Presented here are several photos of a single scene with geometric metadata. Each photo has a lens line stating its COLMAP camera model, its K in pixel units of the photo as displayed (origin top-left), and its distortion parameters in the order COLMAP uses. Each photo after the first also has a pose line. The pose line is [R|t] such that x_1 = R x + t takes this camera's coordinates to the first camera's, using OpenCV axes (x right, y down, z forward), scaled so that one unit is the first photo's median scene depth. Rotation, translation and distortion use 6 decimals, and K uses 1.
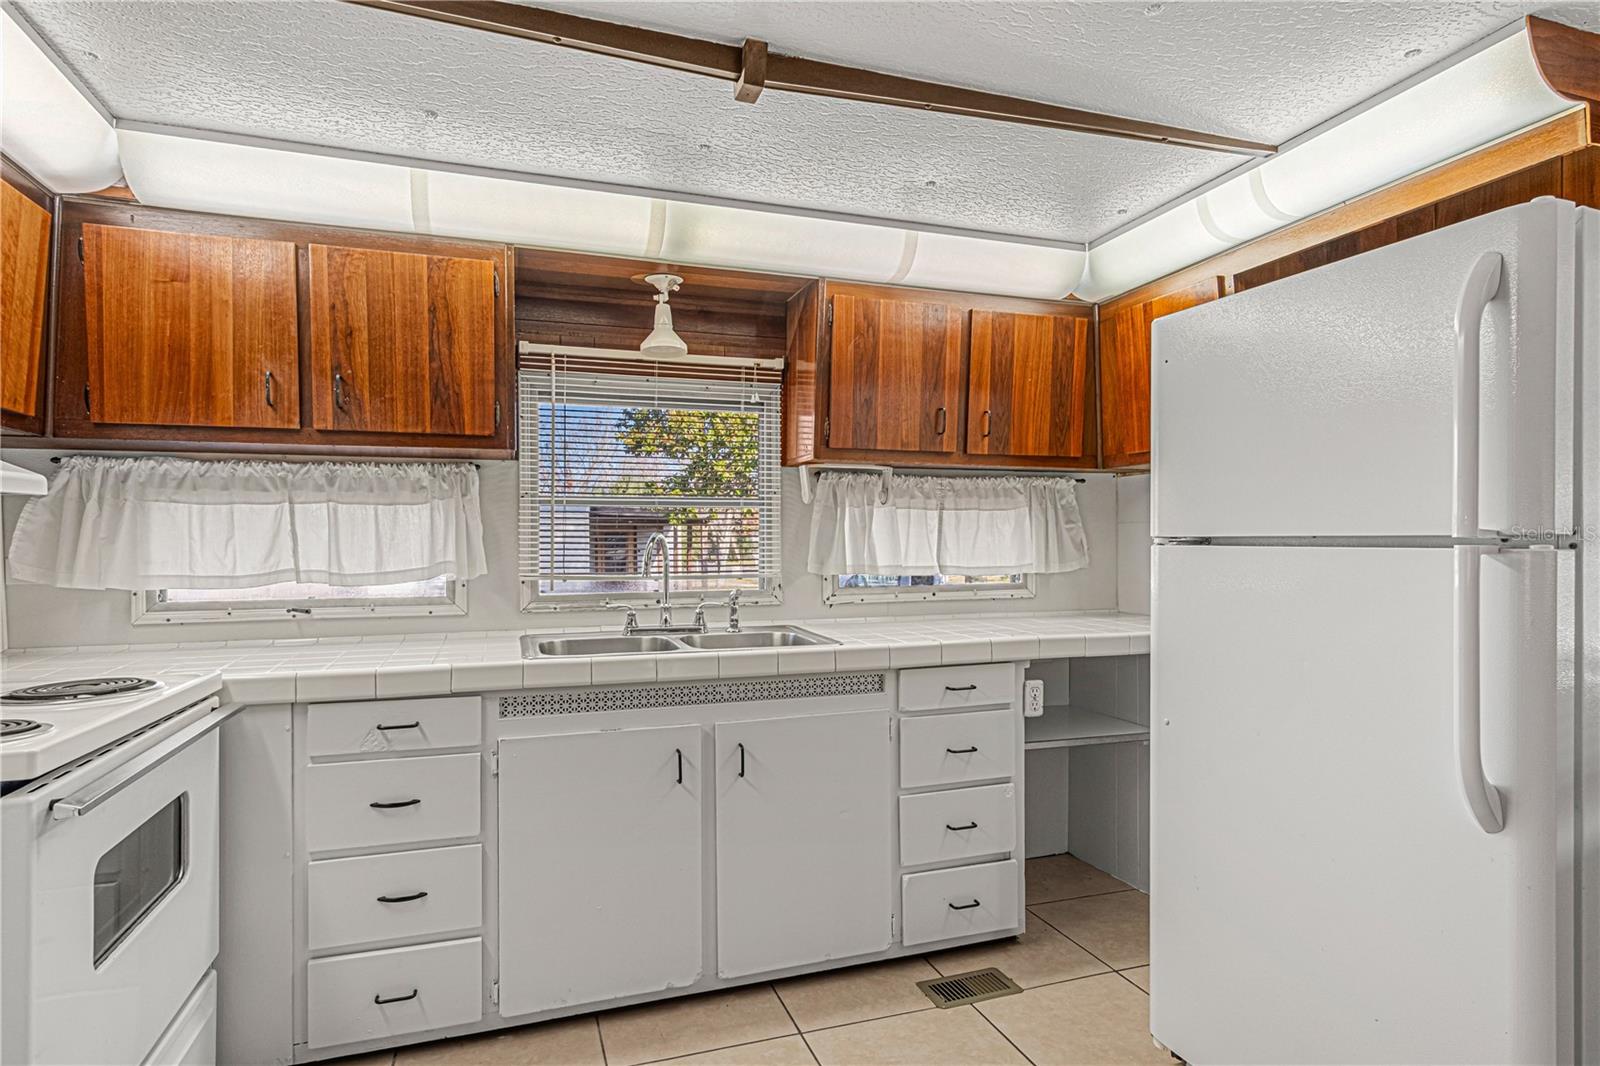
lens RADIAL K [[872.5, 0, 823.4], [0, 872.5, 539.8], [0, 0, 1]] dist [0.001238, 0.000505]
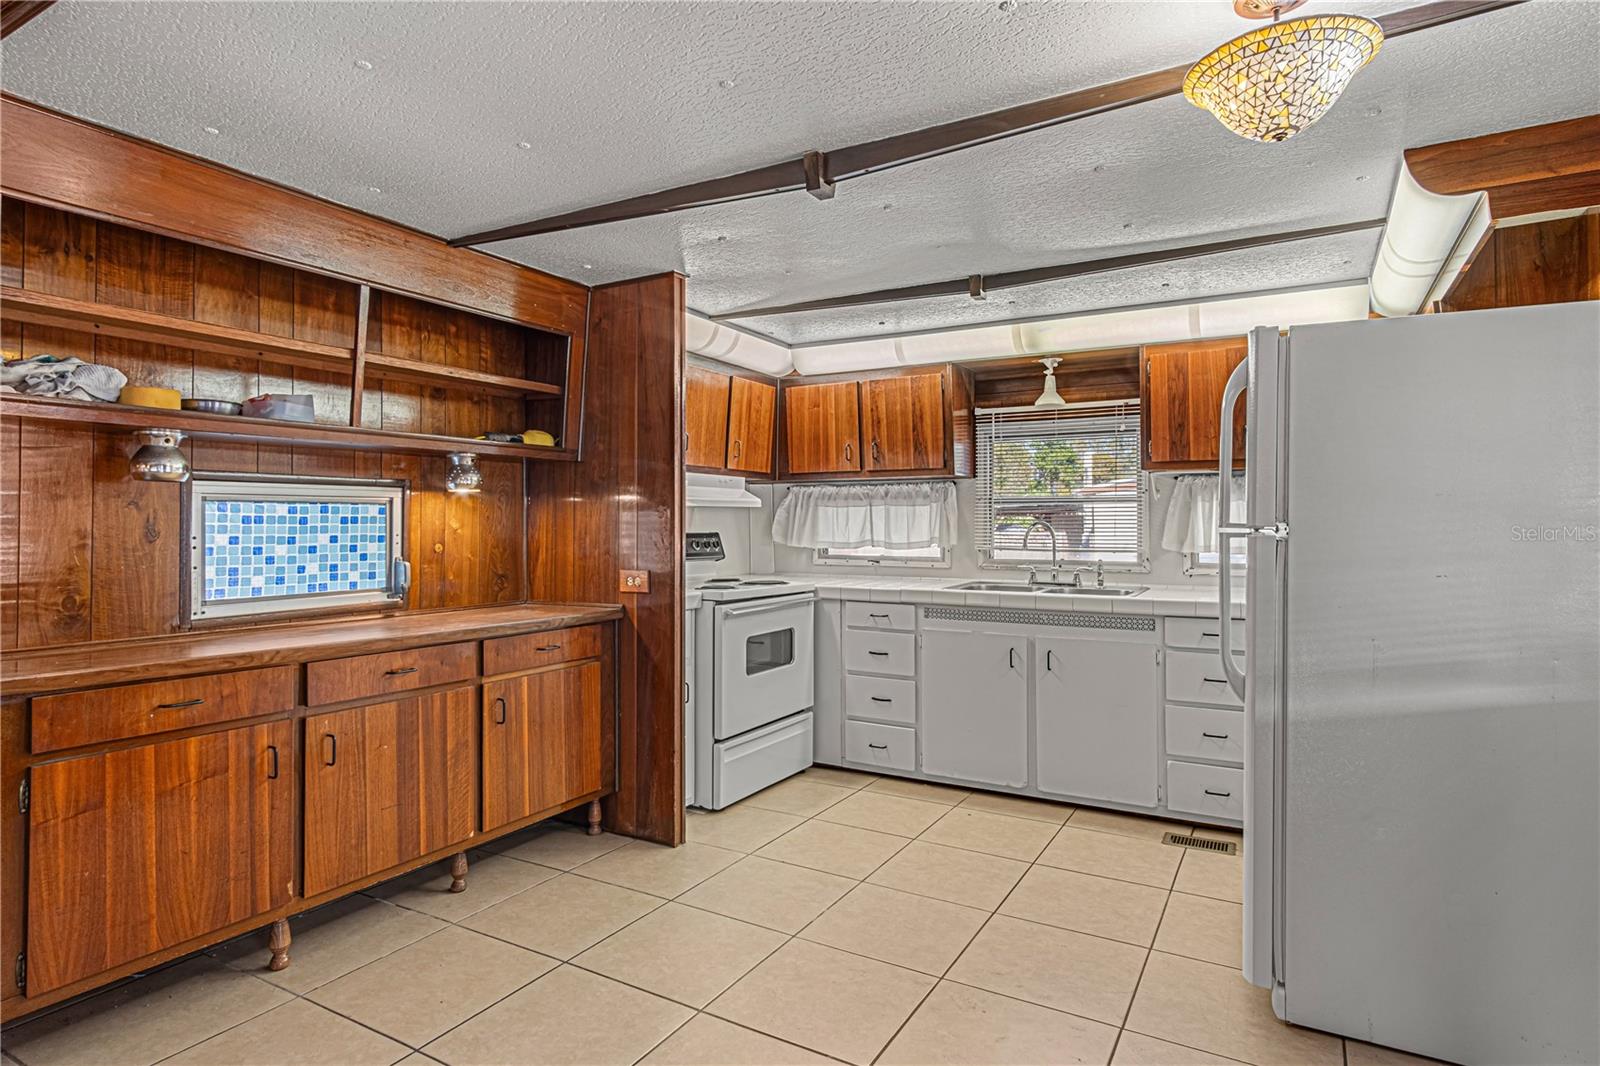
lens RADIAL K [[875.6, 0, 801.8], [0, 875.6, 522.4], [0, 0, 1]] dist [0.000118, 0.000388]
pose [[0.646529, 0.002689, -0.762885, 0.802735], [-0.003054, 0.999995, 0.000936, -0.006739], [0.762883, 0.001724, 0.646534, -0.394676]]
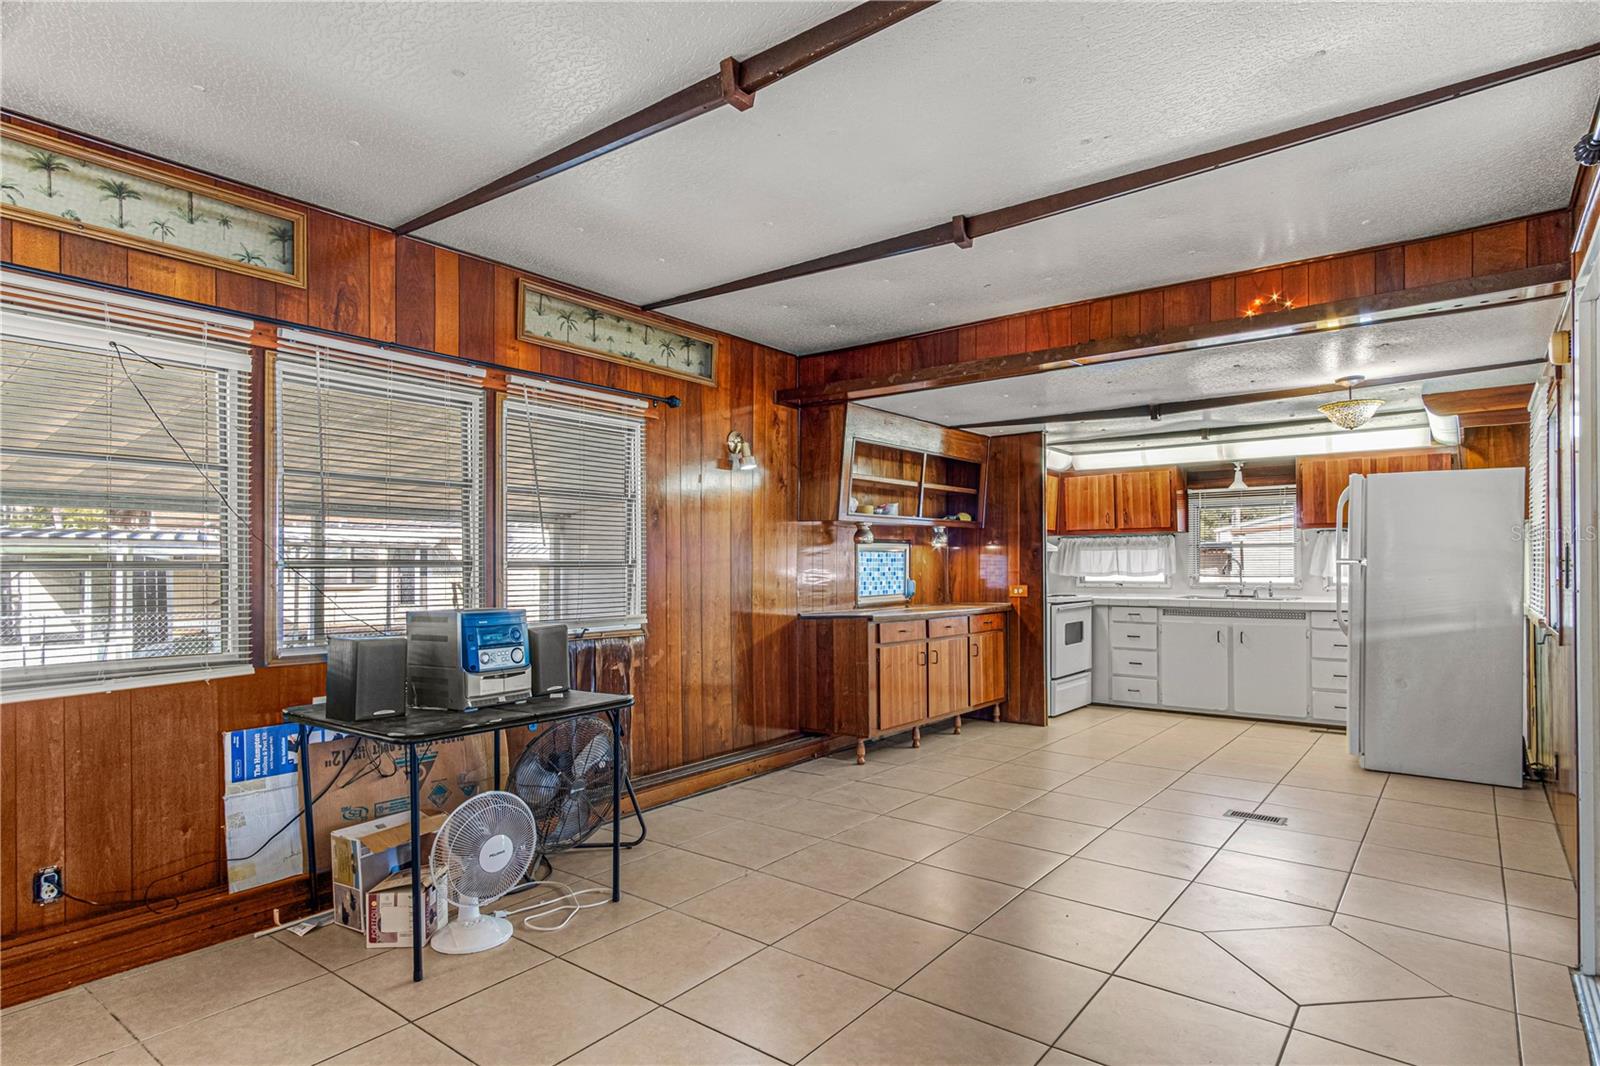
lens RADIAL K [[862.9, 0, 823.4], [0, 862.9, 570.2], [0, 0, 1]] dist [-0.000542, 0.000088]
pose [[0.547595, 0.006556, -0.836718, 1.433979], [0.003060, 0.999947, 0.009838, -0.002359], [0.836738, -0.007948, 0.547546, -1.611204]]
